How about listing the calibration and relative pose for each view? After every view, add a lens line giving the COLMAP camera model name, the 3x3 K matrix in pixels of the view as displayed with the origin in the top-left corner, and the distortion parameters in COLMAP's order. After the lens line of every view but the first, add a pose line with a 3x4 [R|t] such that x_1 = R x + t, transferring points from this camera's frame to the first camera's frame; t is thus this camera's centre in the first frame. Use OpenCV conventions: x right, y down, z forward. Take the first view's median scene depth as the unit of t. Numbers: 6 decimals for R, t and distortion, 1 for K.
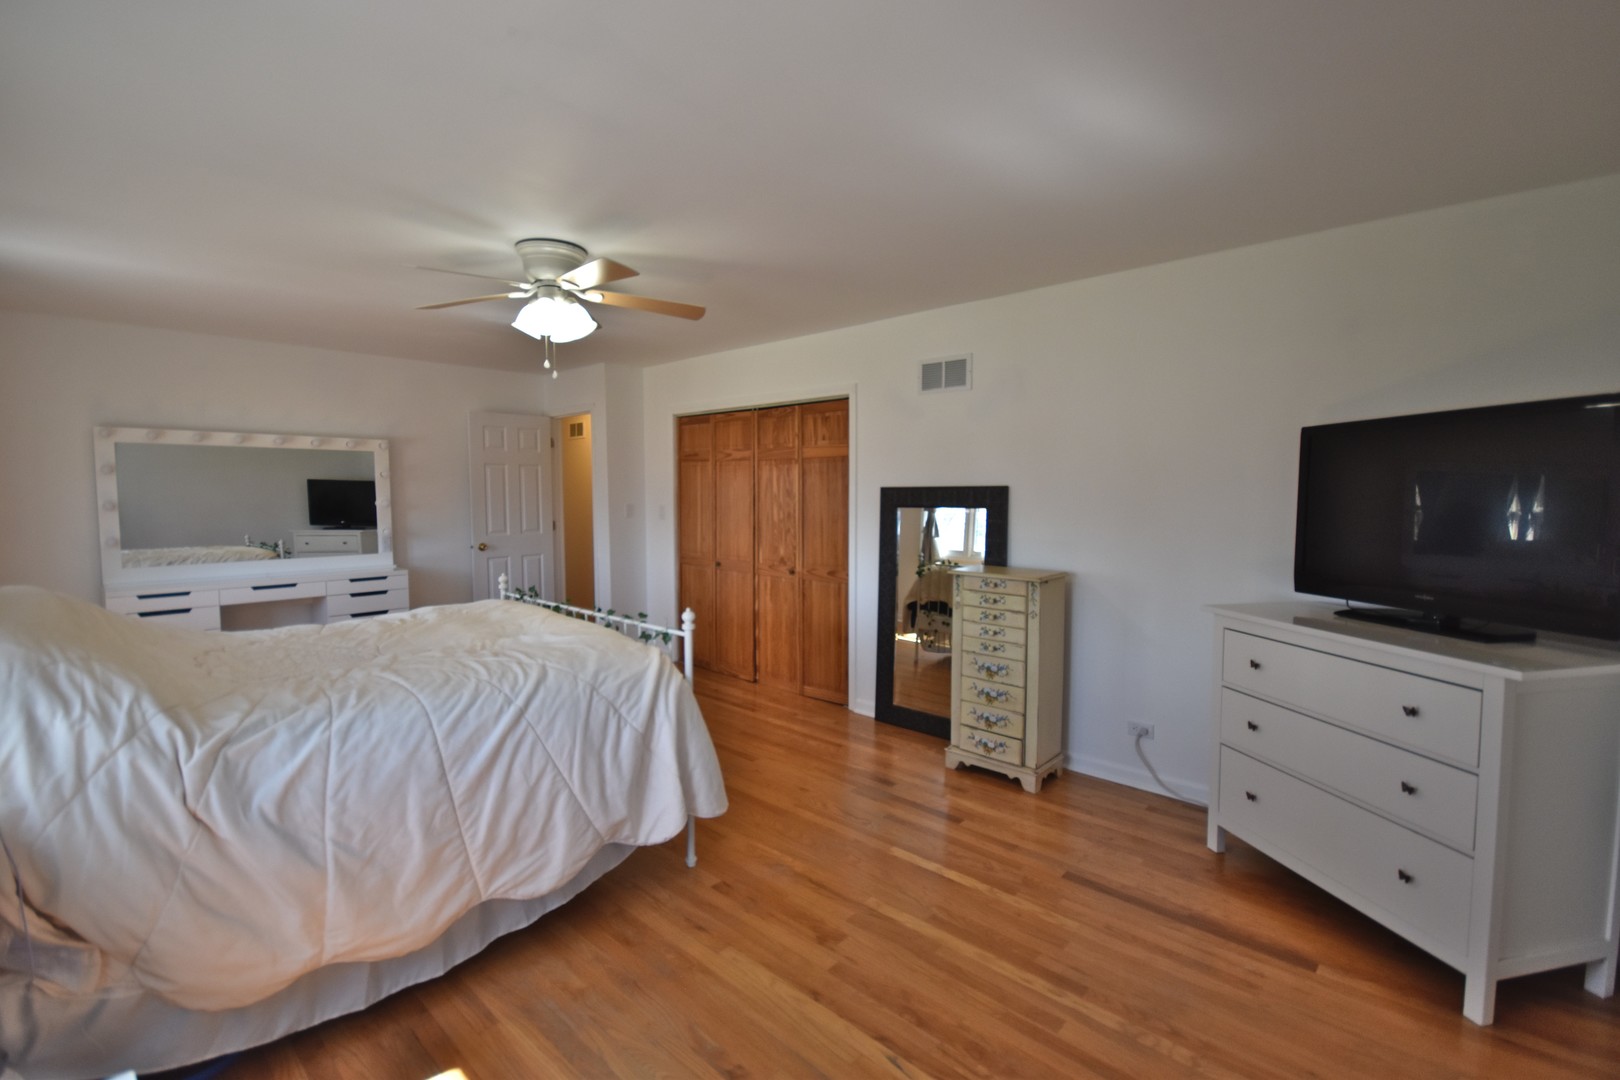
lens RADIAL K [[713.7, 0, 785.6], [0, 713.7, 535.1], [0, 0, 1]] dist [-0.003553, -0.000915]
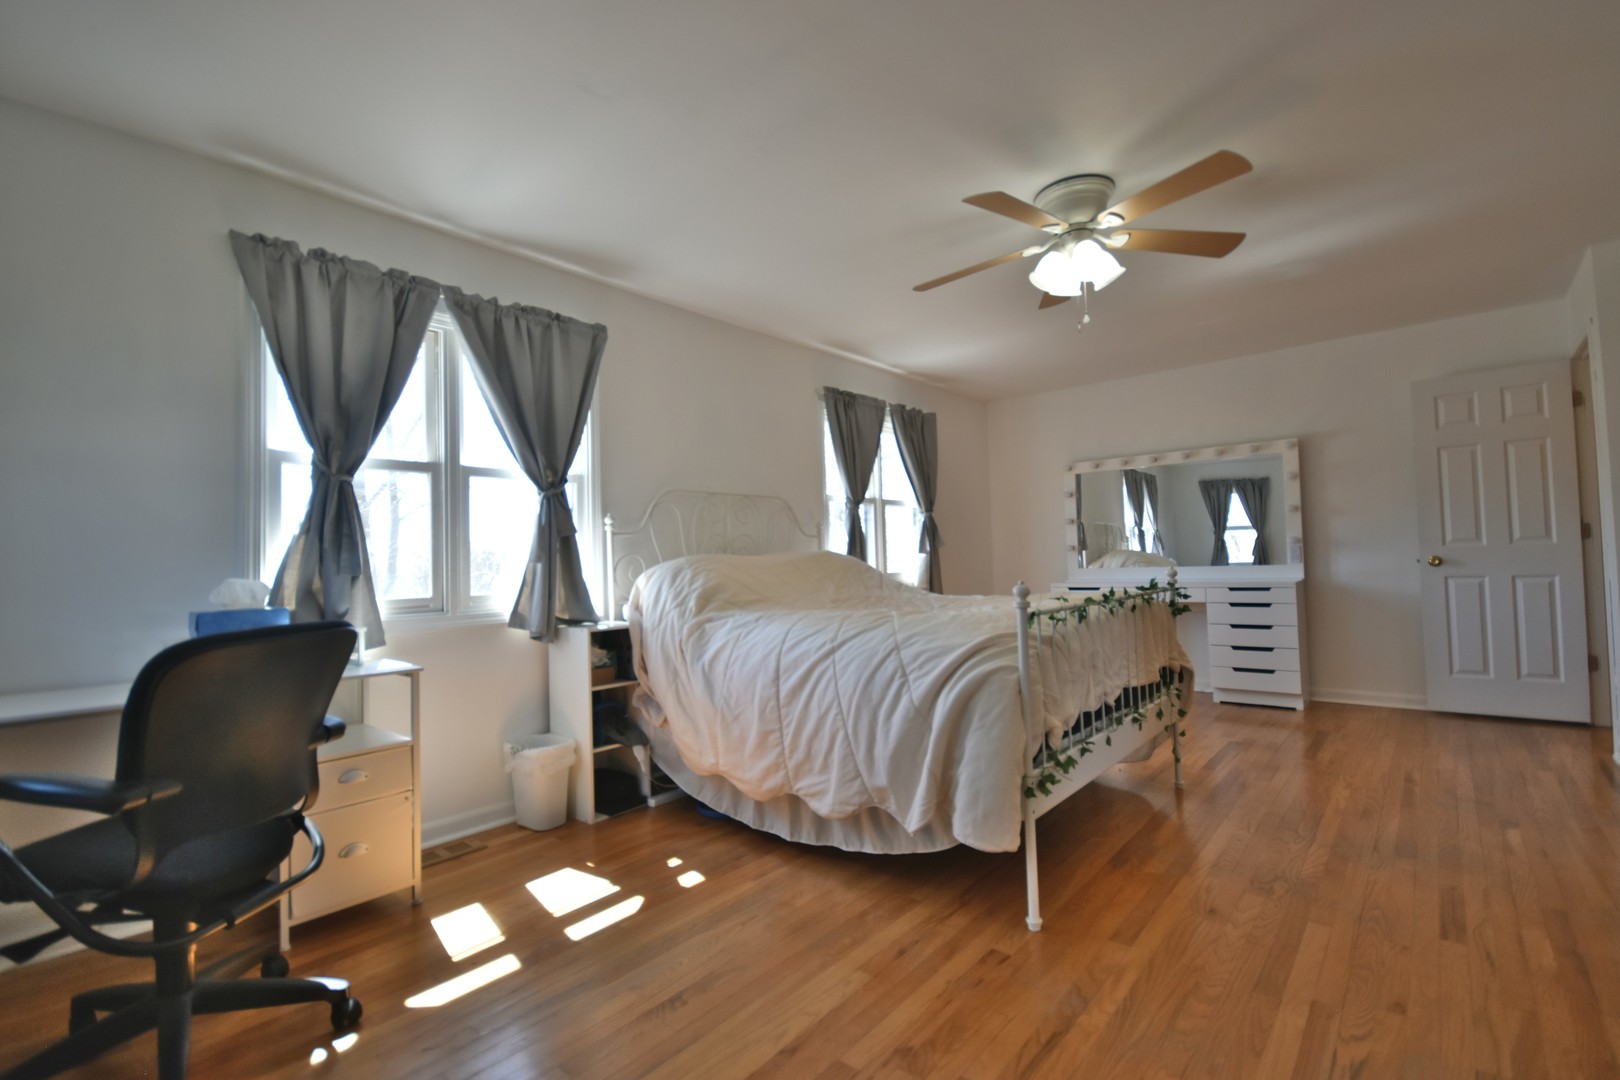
lens RADIAL K [[713.7, 0, 804.2], [0, 713.7, 534.8], [0, 0, 1]] dist [-0.003553, -0.000915]
pose [[0.050738, -0.039005, -0.997950, 0.389372], [-0.031422, 0.998680, -0.040631, 0.056844], [0.998218, 0.033419, 0.049445, 0.450113]]
